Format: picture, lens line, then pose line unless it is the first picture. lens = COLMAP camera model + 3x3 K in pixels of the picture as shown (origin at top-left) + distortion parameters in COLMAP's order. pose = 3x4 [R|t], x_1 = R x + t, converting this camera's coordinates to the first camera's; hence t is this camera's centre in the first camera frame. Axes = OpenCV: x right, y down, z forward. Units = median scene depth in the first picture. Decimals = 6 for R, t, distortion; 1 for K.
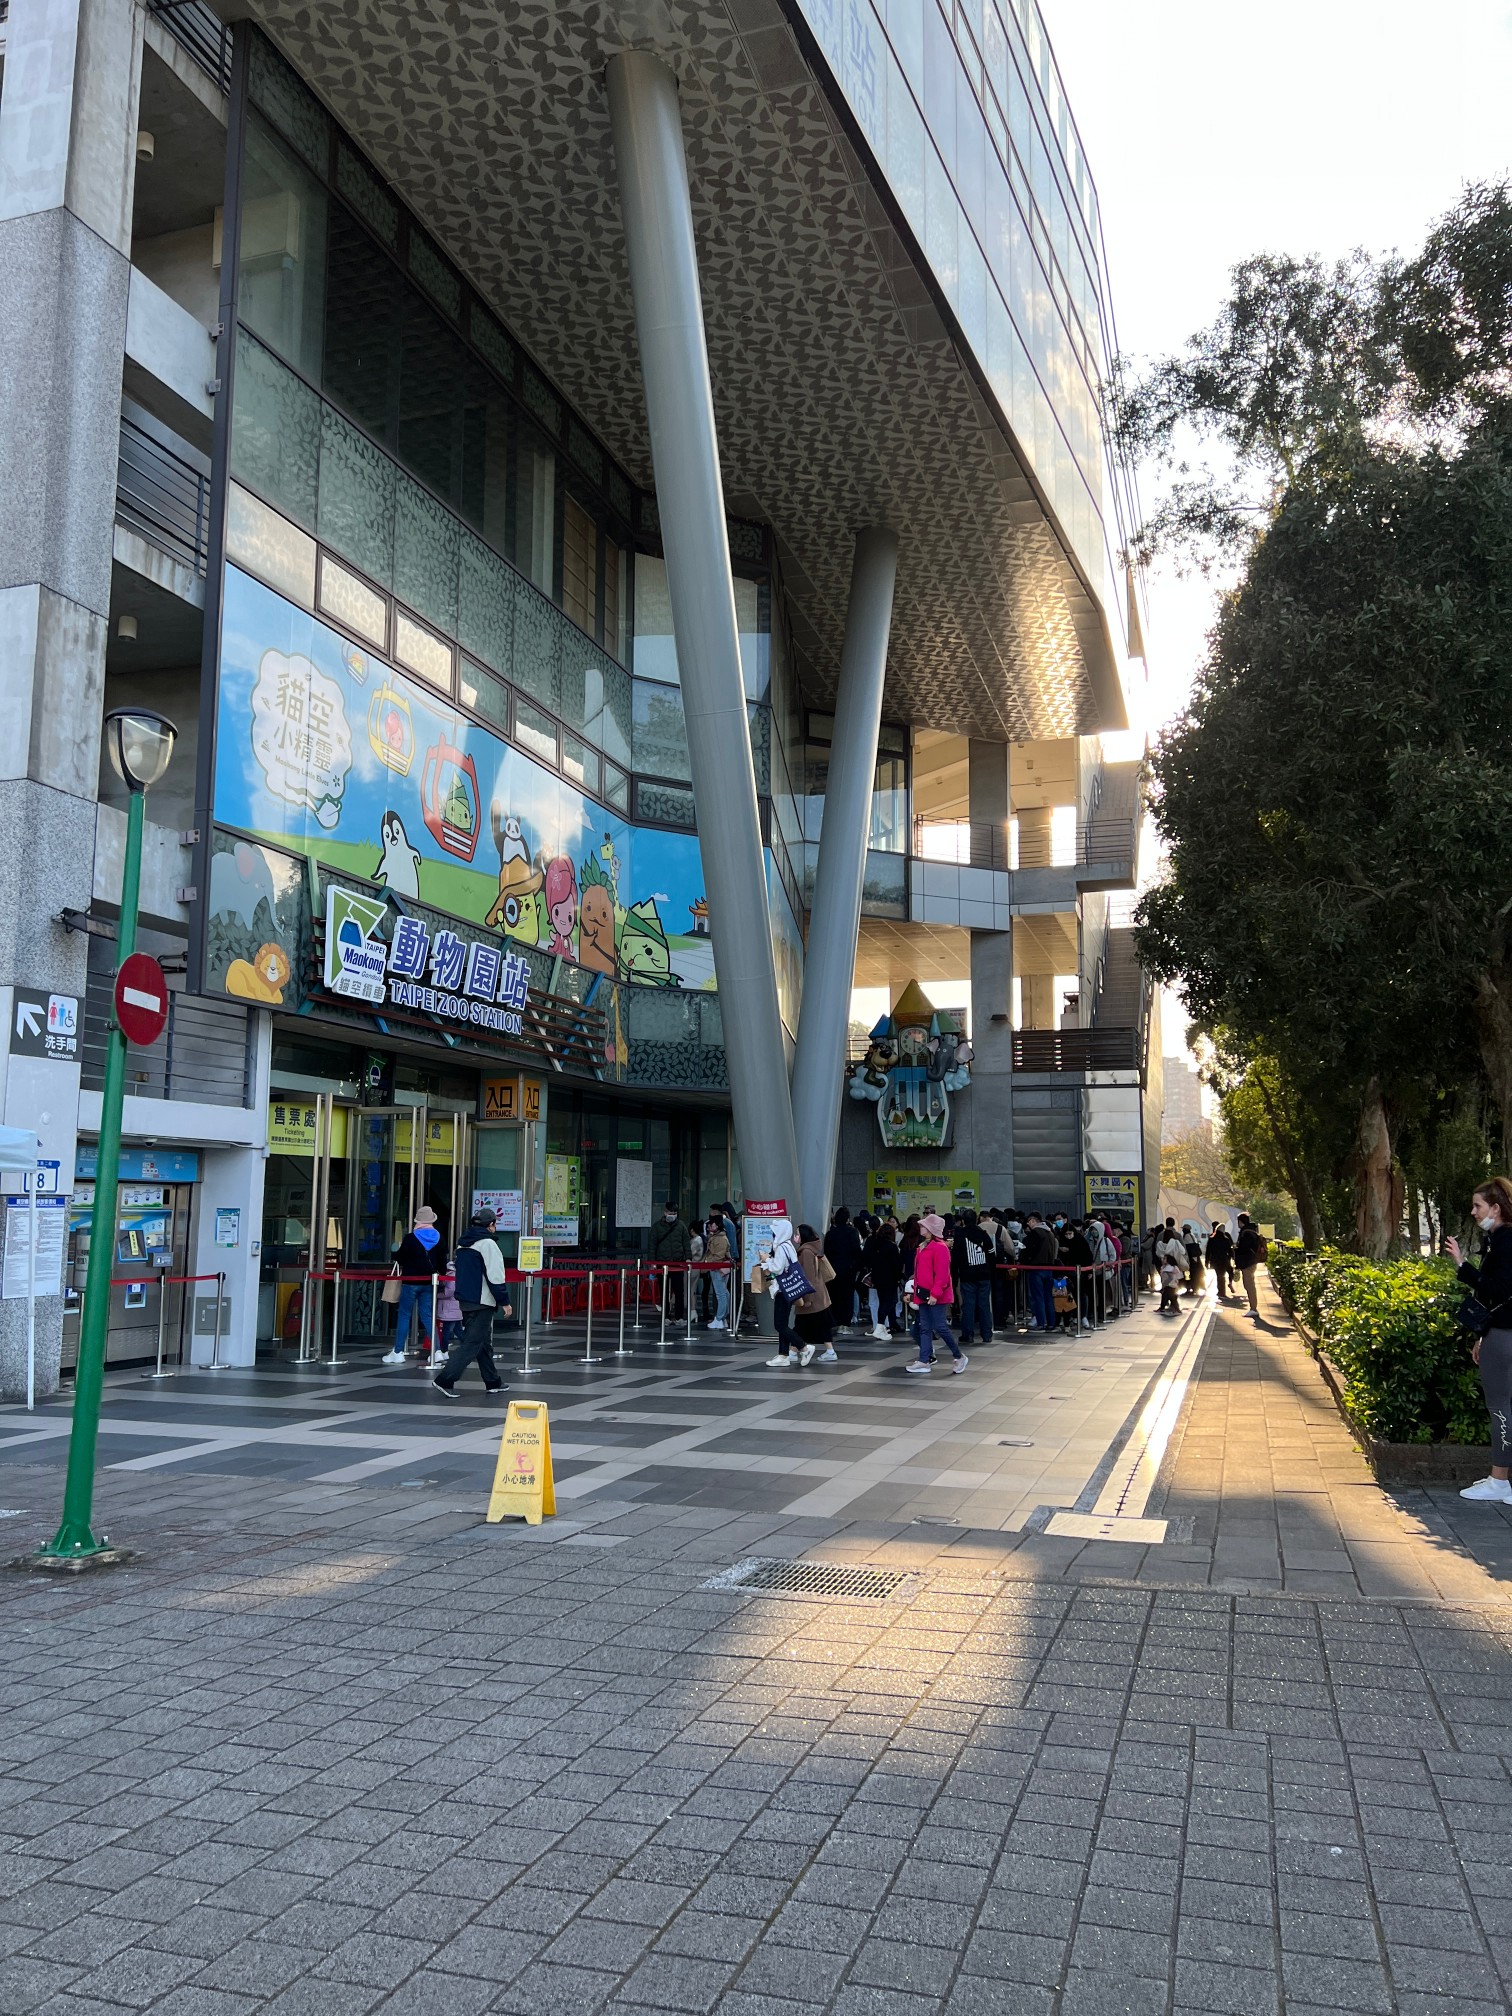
lens RADIAL K [[1514.6, 0, 758.6], [0, 1514.6, 1012.3], [0, 0, 1]] dist [0.011368, -0.014686]
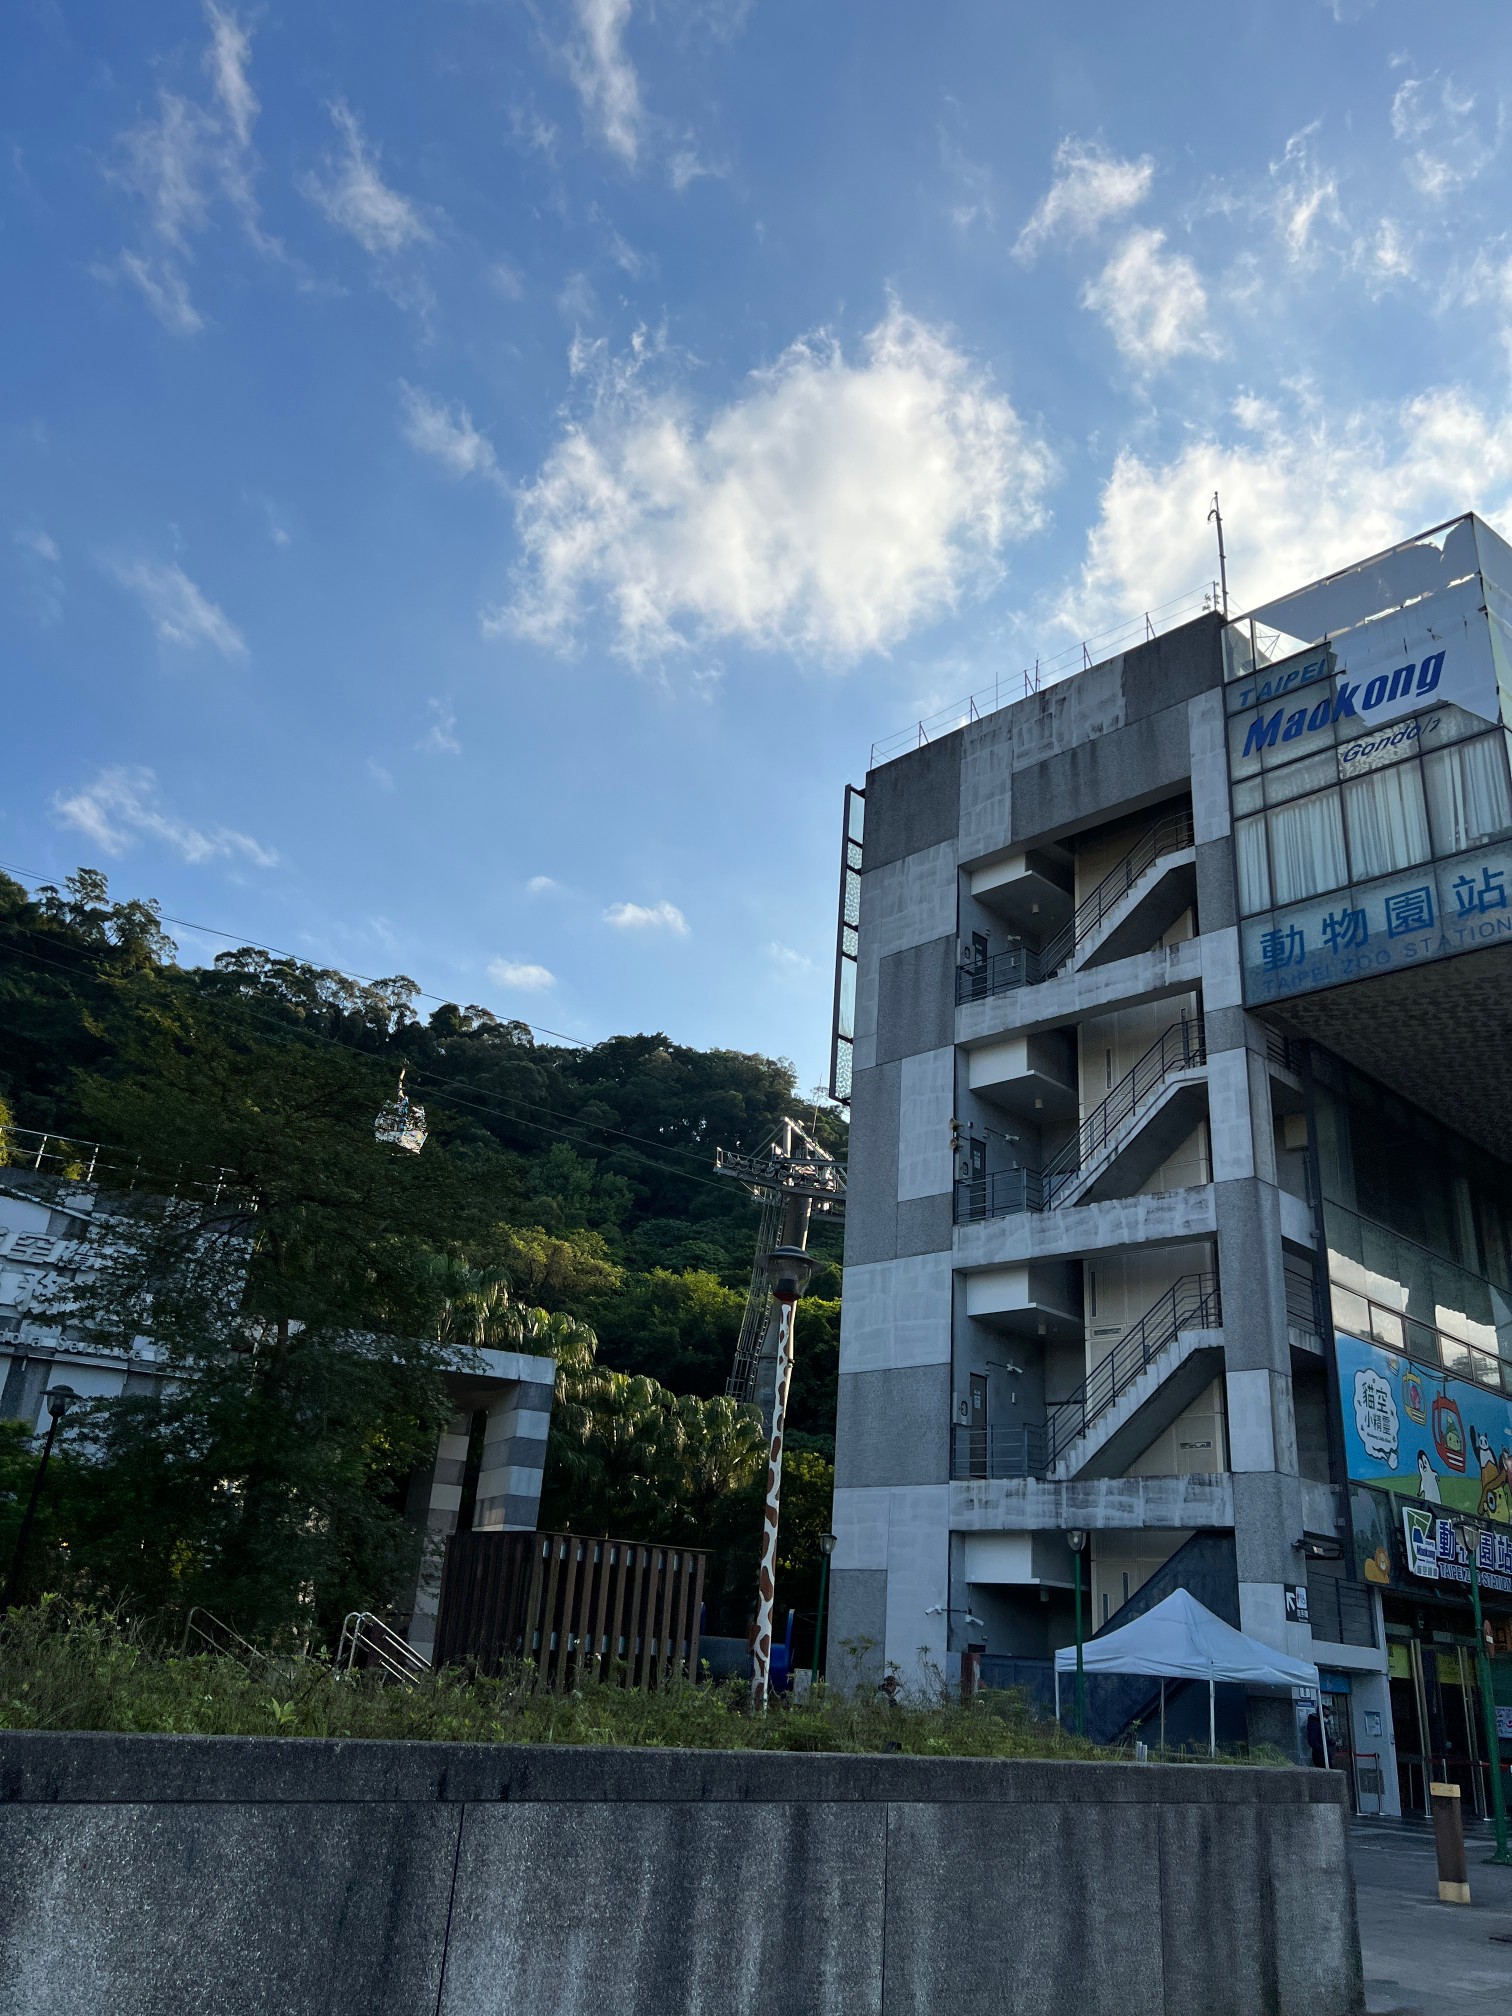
lens RADIAL K [[1514.6, 0, 752.1], [0, 1514.6, 995.2], [0, 0, 1]] dist [0.011368, -0.014686]
pose [[0.882558, -0.141760, -0.448325, -0.087147], [0.001359, 0.954236, -0.299052, -0.130250], [0.470202, 0.263321, 0.842361, -0.980677]]
